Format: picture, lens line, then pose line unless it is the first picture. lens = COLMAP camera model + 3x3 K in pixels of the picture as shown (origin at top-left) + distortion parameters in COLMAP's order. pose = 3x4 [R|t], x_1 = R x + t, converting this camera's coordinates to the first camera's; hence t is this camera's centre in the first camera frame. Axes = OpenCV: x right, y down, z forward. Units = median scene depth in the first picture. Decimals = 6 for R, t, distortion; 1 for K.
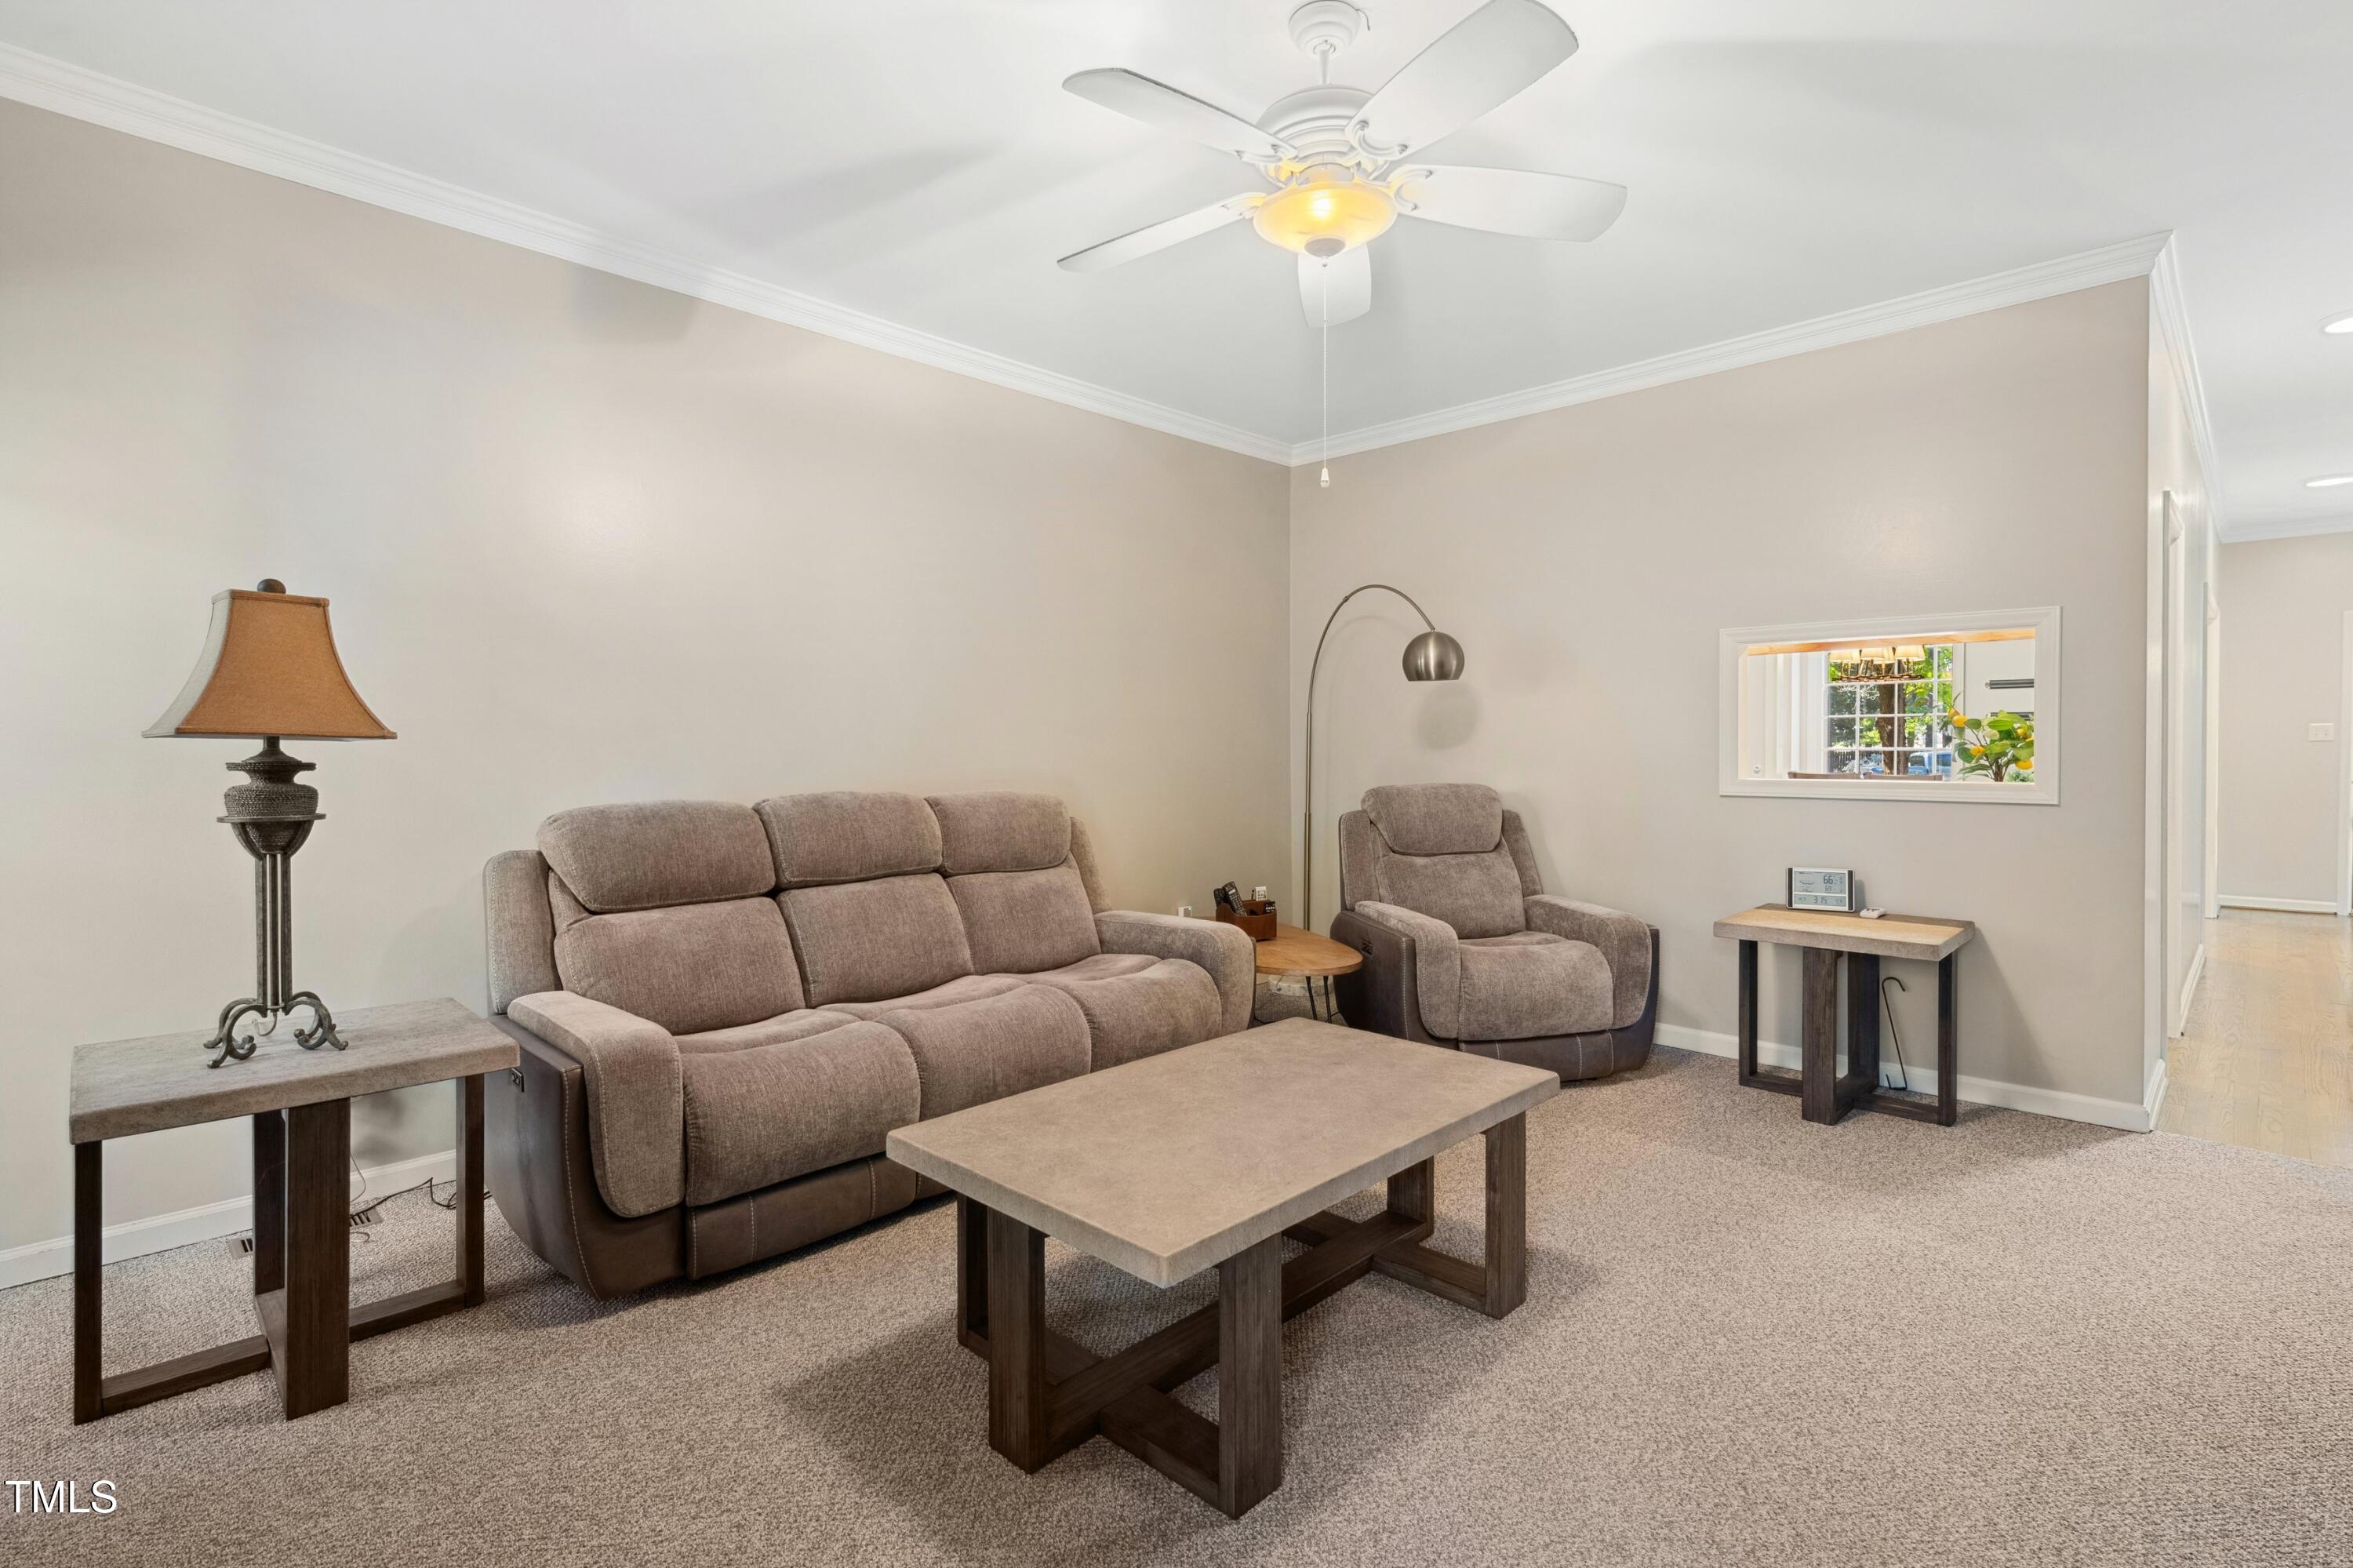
lens RADIAL K [[1125.1, 0, 1176.5], [0, 1125.1, 784.0], [0, 0, 1]] dist [0.001365, 0.000073]
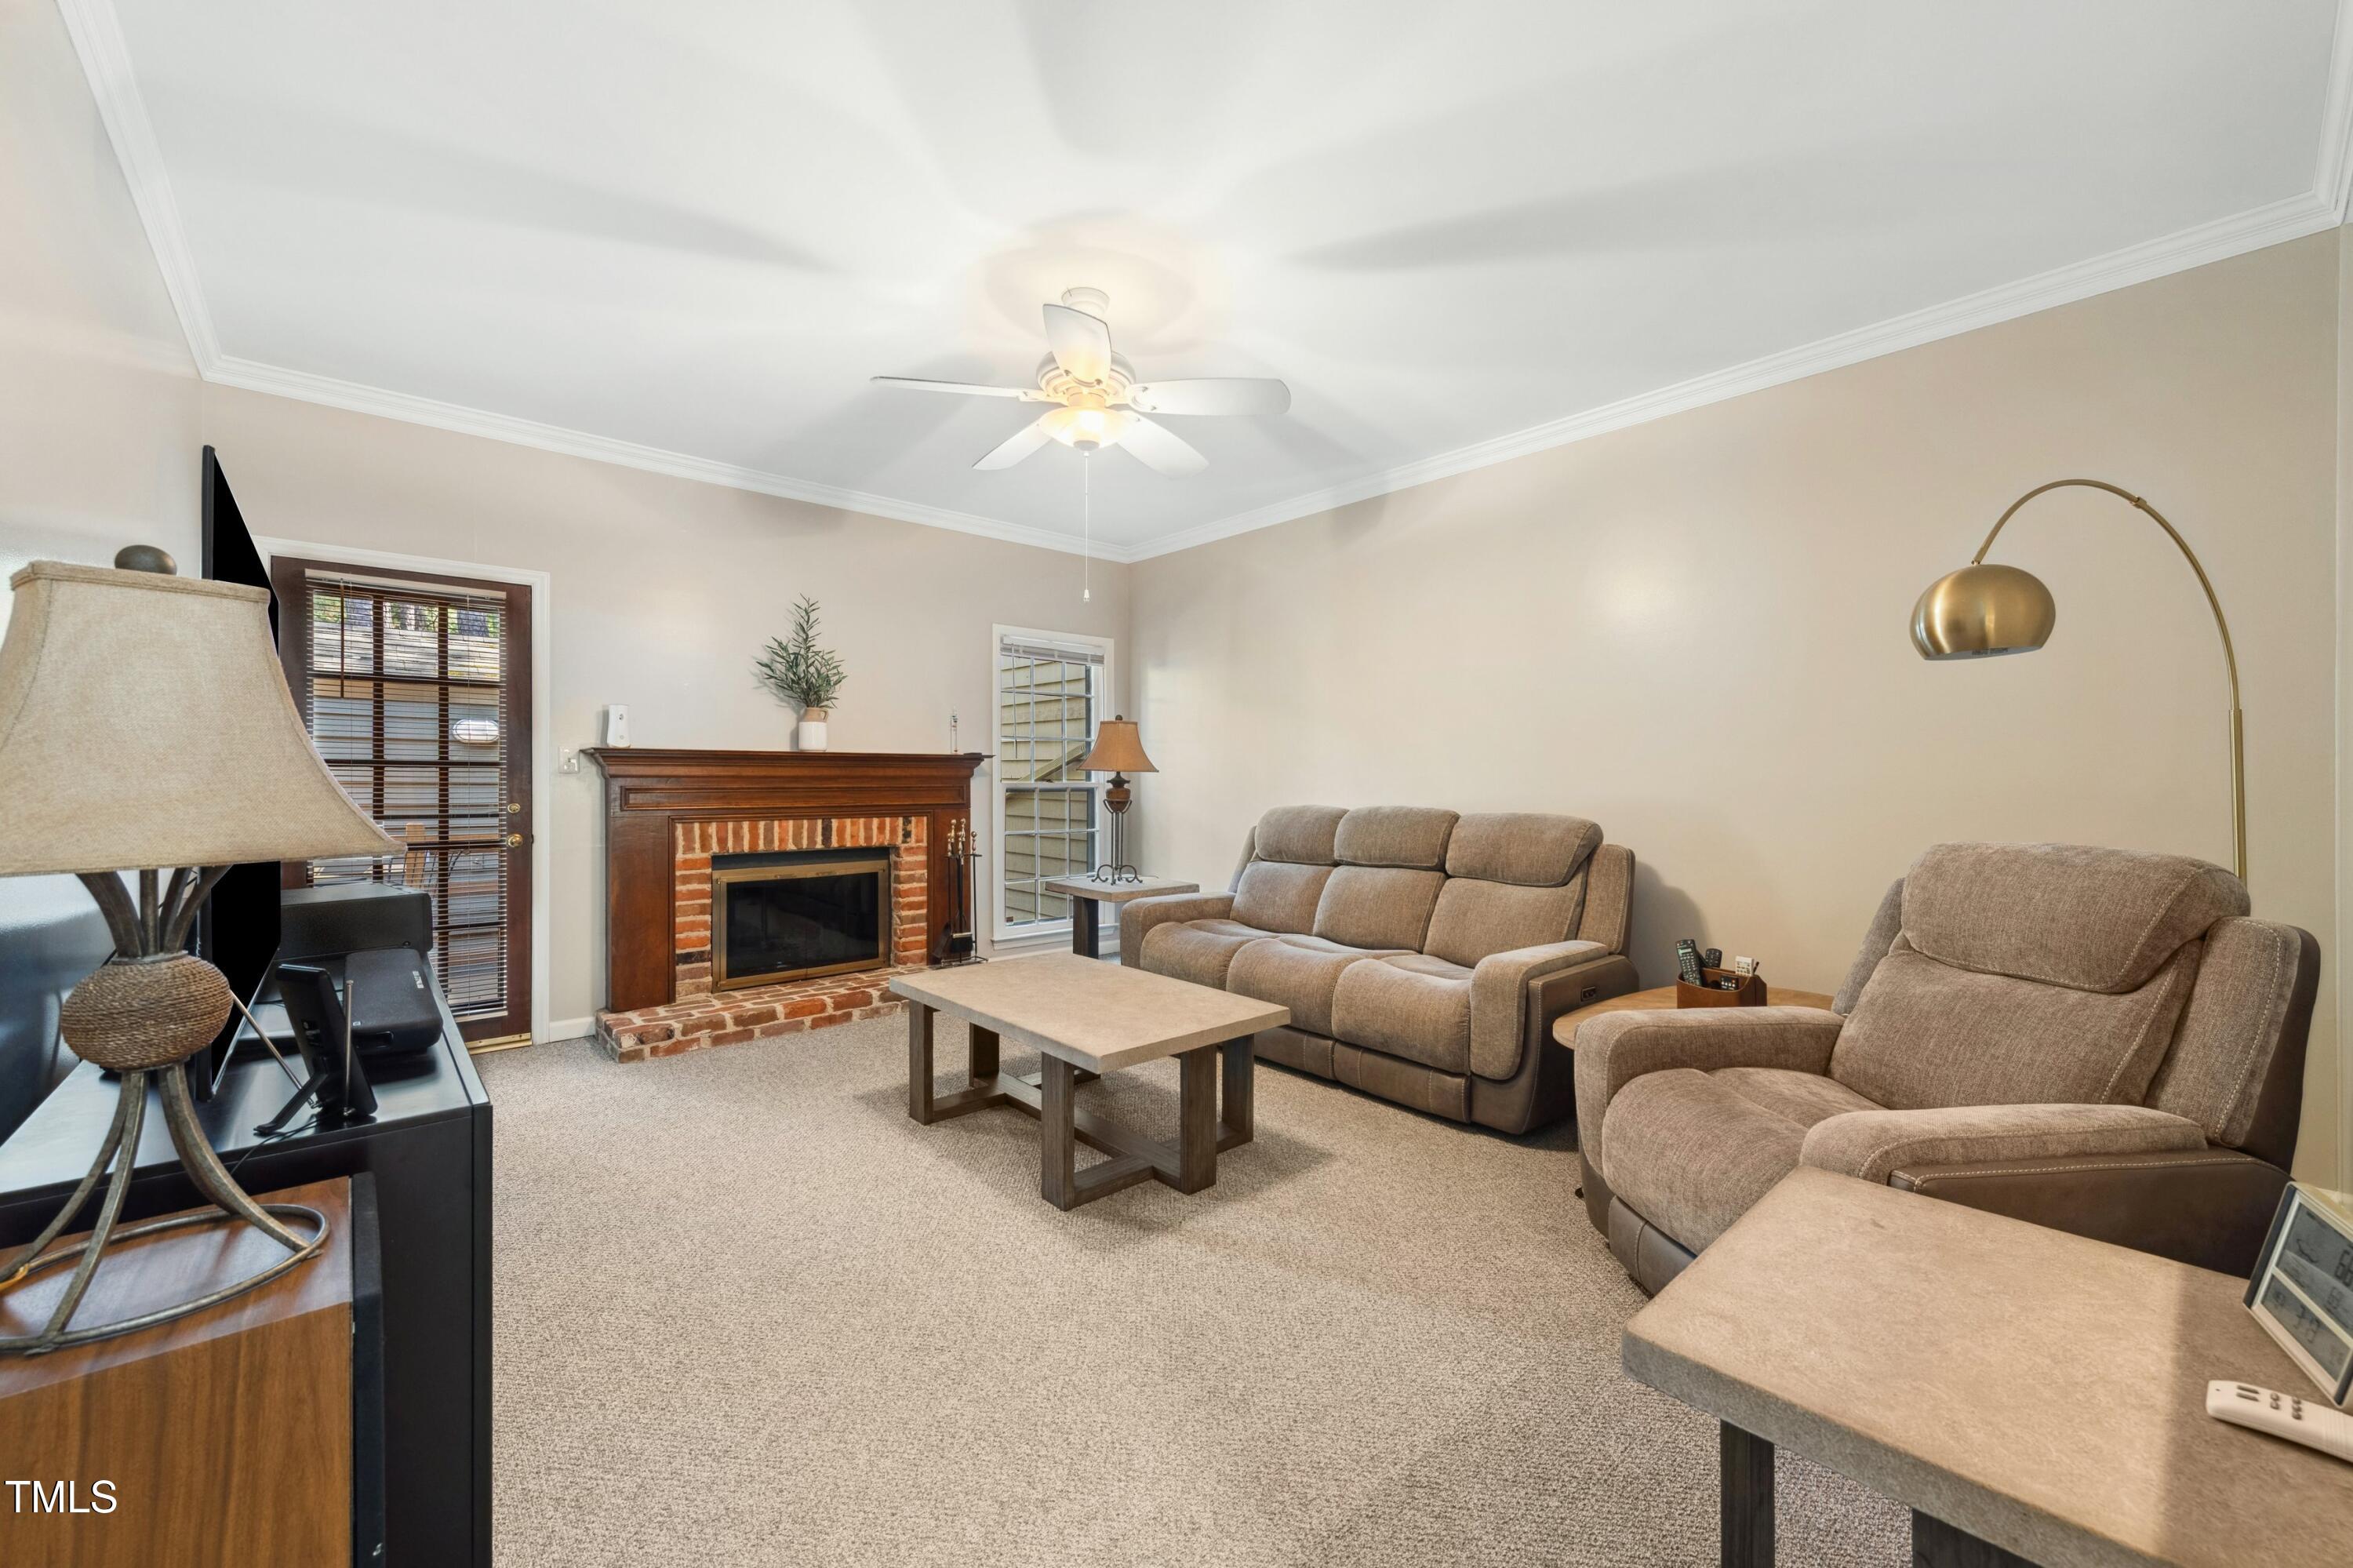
lens RADIAL K [[917.0, 0, 1176.5], [0, 917.0, 784.0], [0, 0, 1]] dist [-0.000006, 0.000017]
pose [[-0.074549, 0.011565, -0.997150, 1.351227], [-0.029848, 0.999459, 0.013823, -0.041589], [0.996771, 0.030793, -0.074164, 1.212281]]
